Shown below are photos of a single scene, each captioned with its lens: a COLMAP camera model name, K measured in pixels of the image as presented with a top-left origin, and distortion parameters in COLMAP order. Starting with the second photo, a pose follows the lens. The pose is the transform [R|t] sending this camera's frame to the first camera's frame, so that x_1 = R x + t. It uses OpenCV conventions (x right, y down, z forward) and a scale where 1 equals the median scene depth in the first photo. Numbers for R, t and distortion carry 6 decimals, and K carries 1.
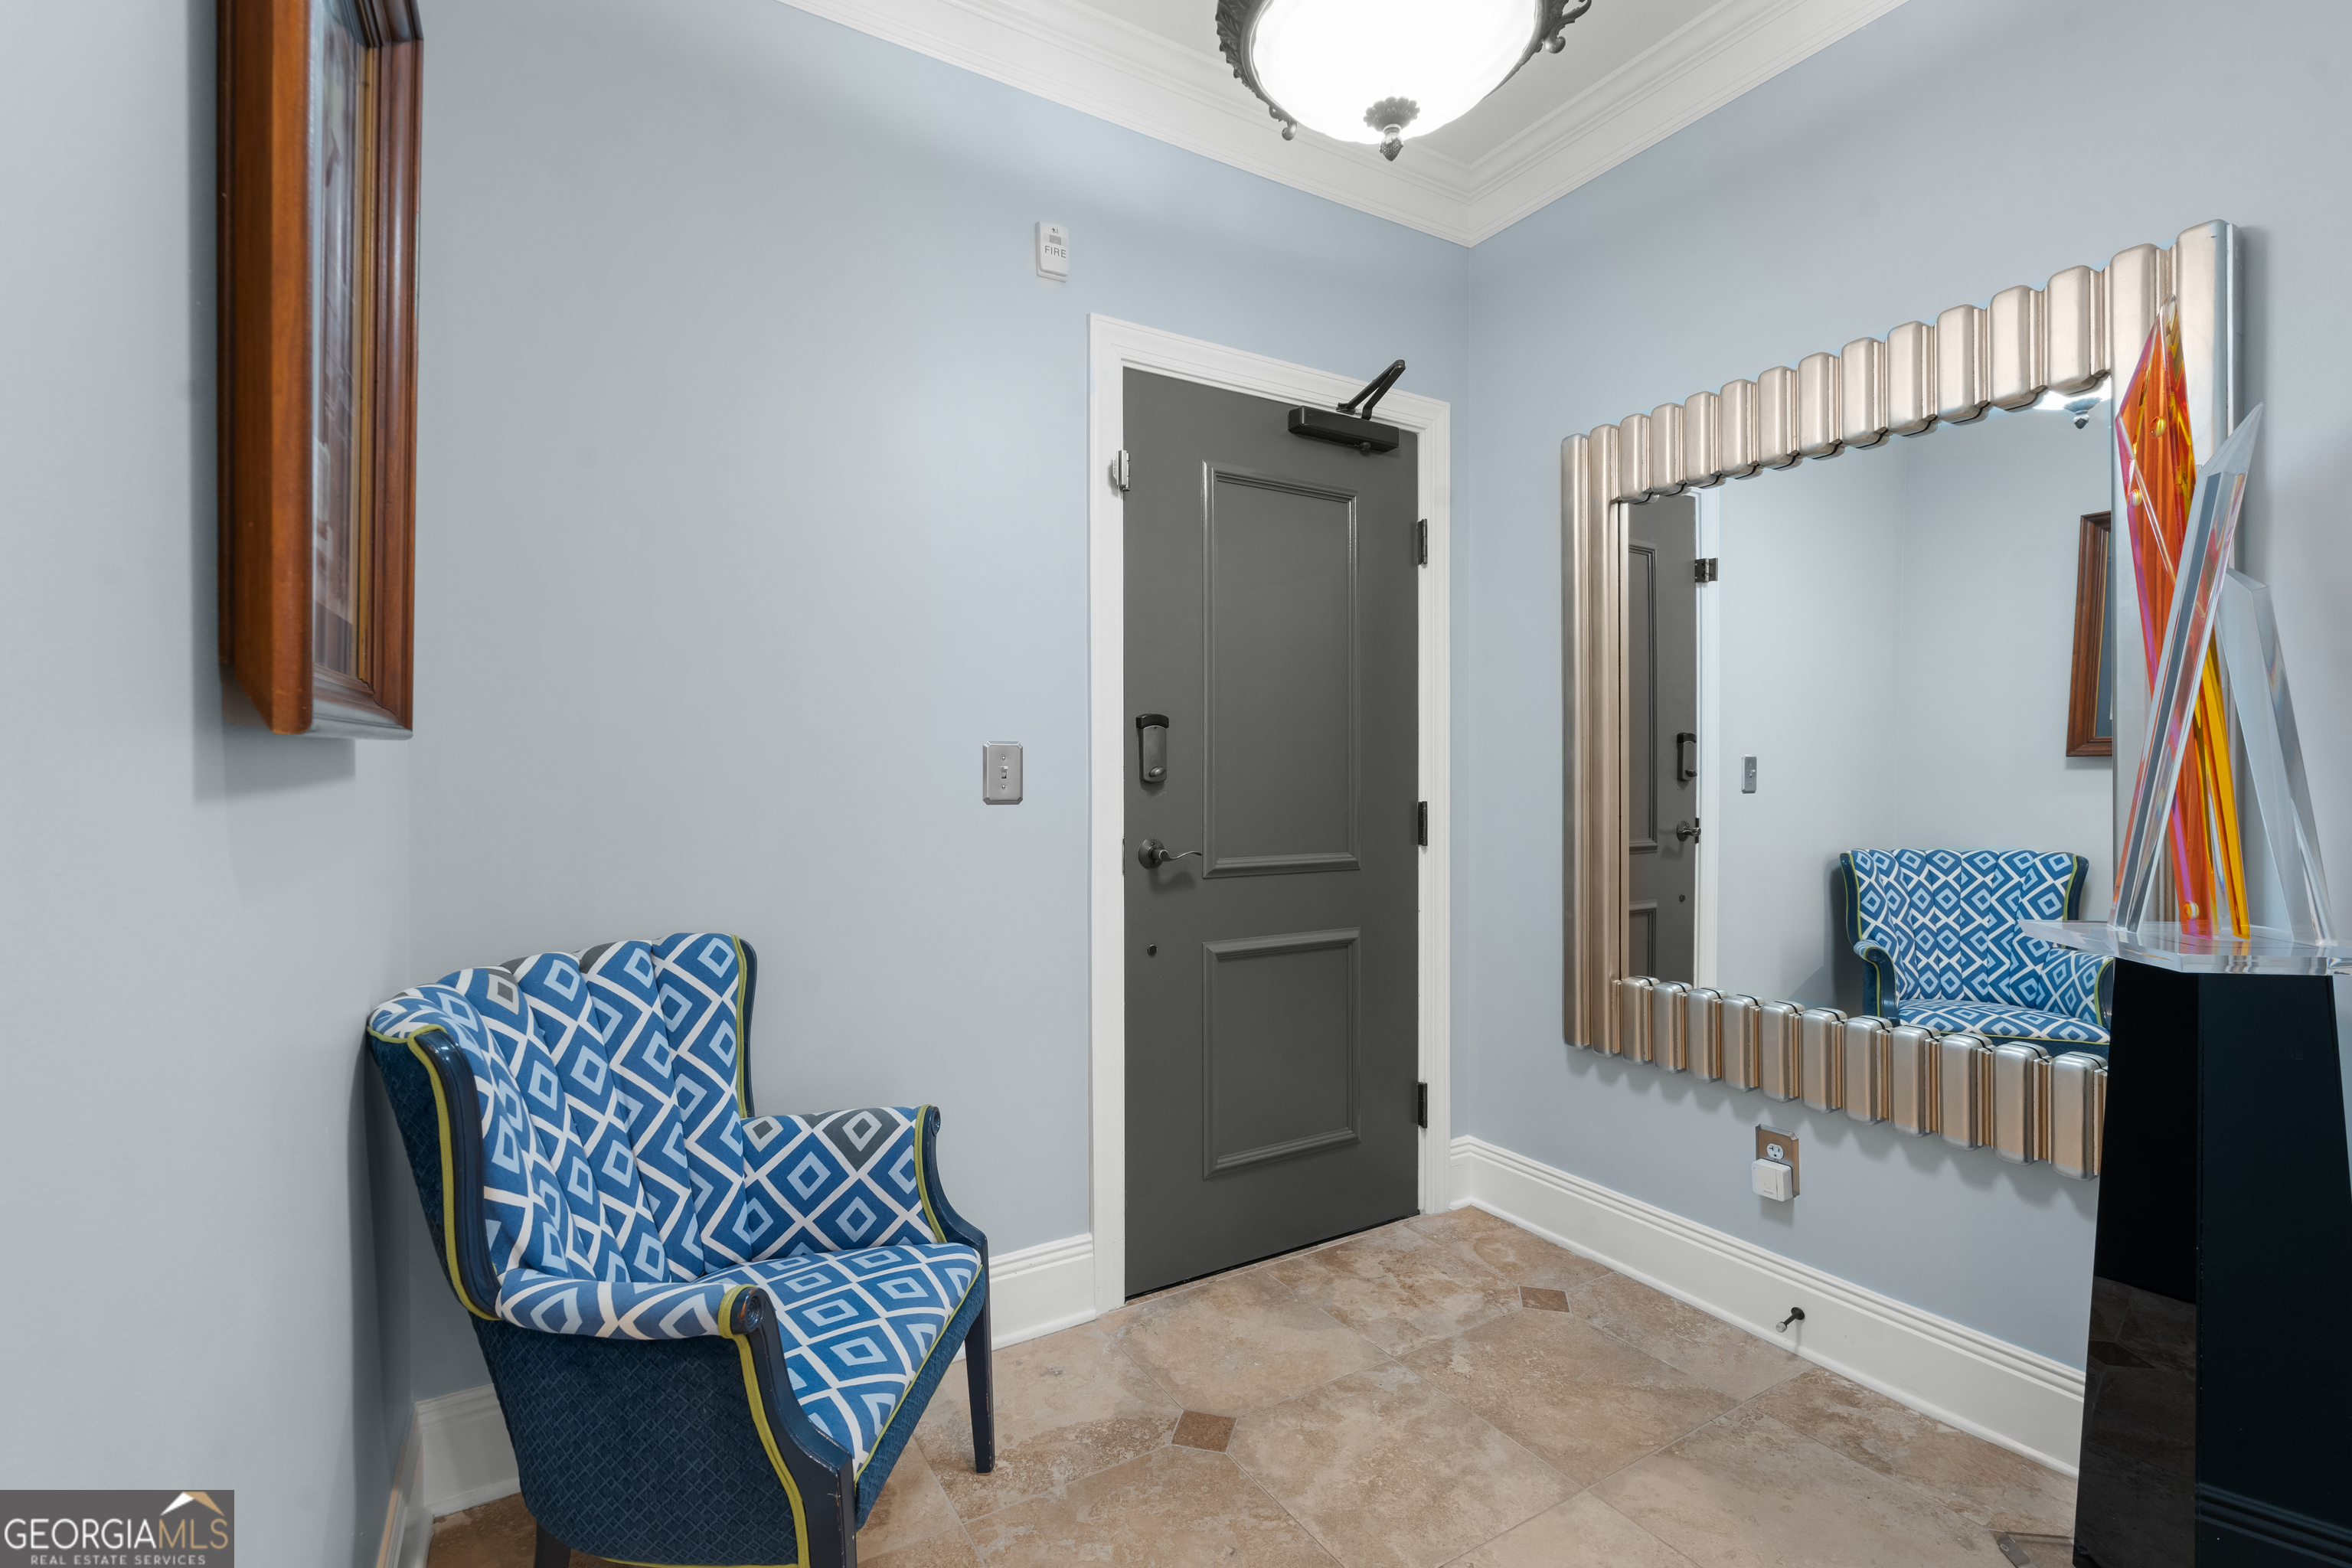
lens RADIAL K [[1050.5, 0, 1176.0], [0, 1050.5, 784.0], [0, 0, 1]] dist [-0.000738, -0.000303]
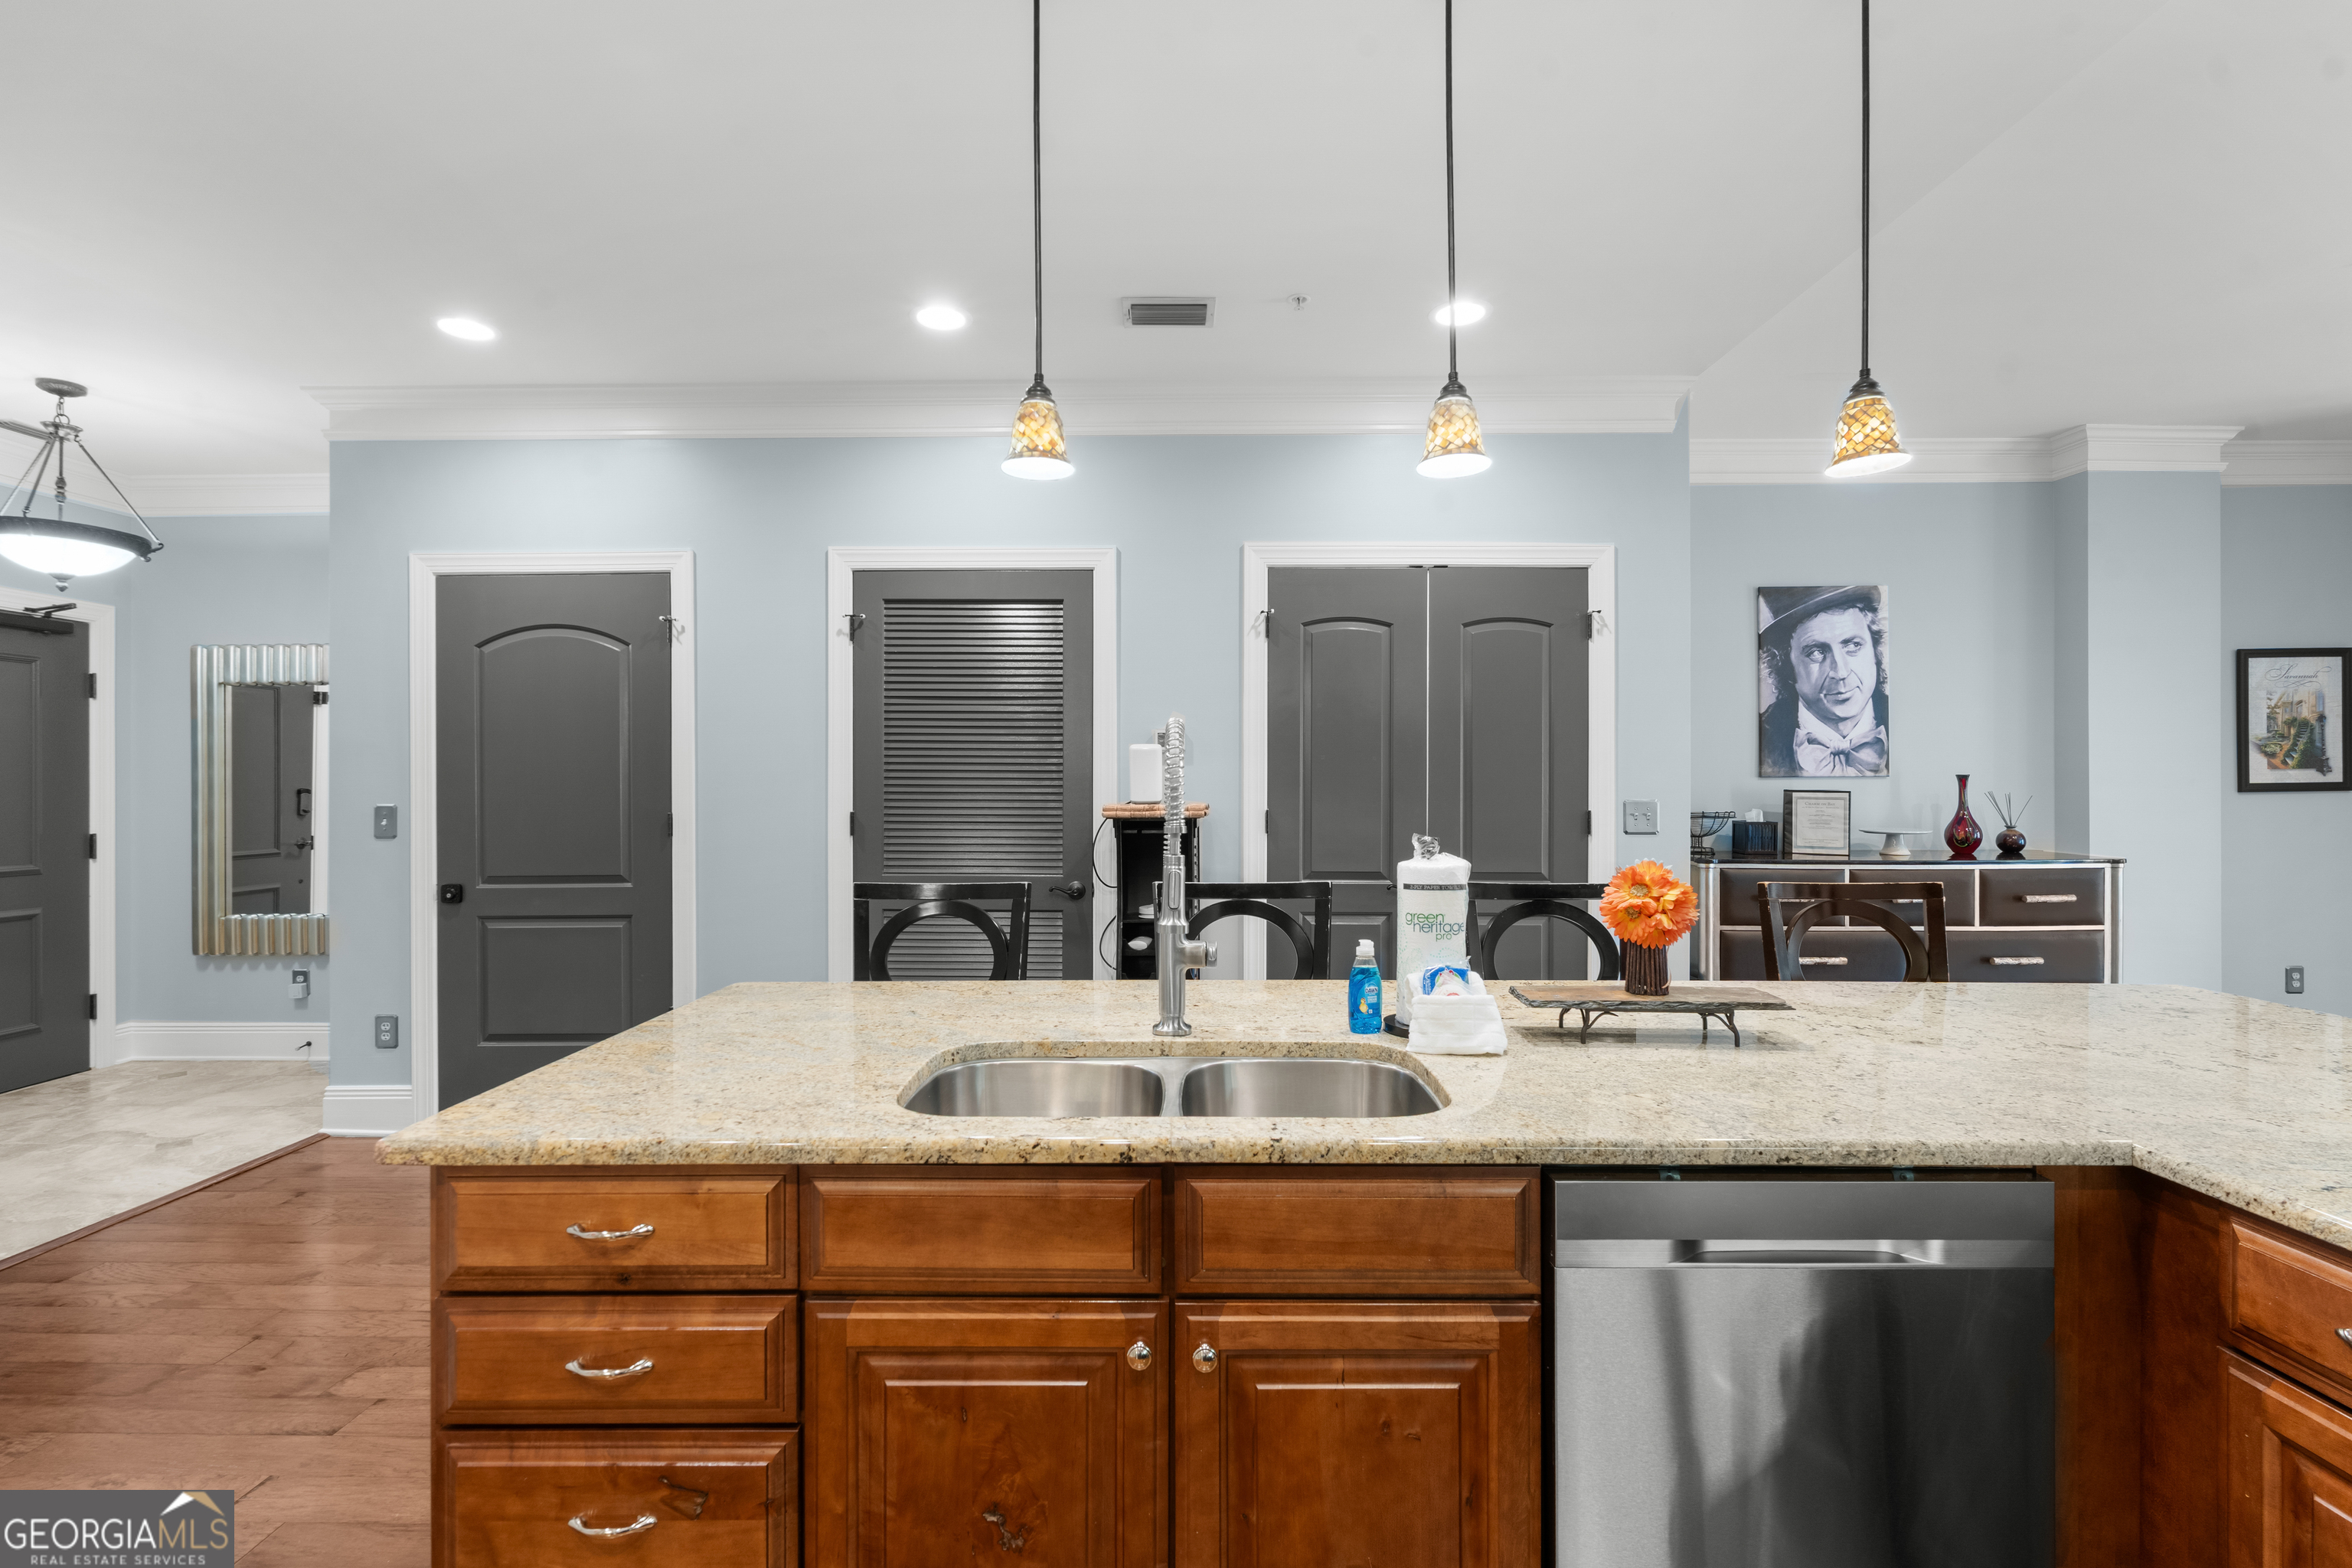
lens RADIAL K [[1050.5, 0, 1176.0], [0, 1050.5, 784.0], [0, 0, 1]] dist [-0.000738, -0.000303]
pose [[0.535308, 0.001445, 0.844656, -0.279533], [0.006622, 0.999961, -0.005907, -0.044224], [-0.844631, 0.008755, 0.535278, -1.478263]]
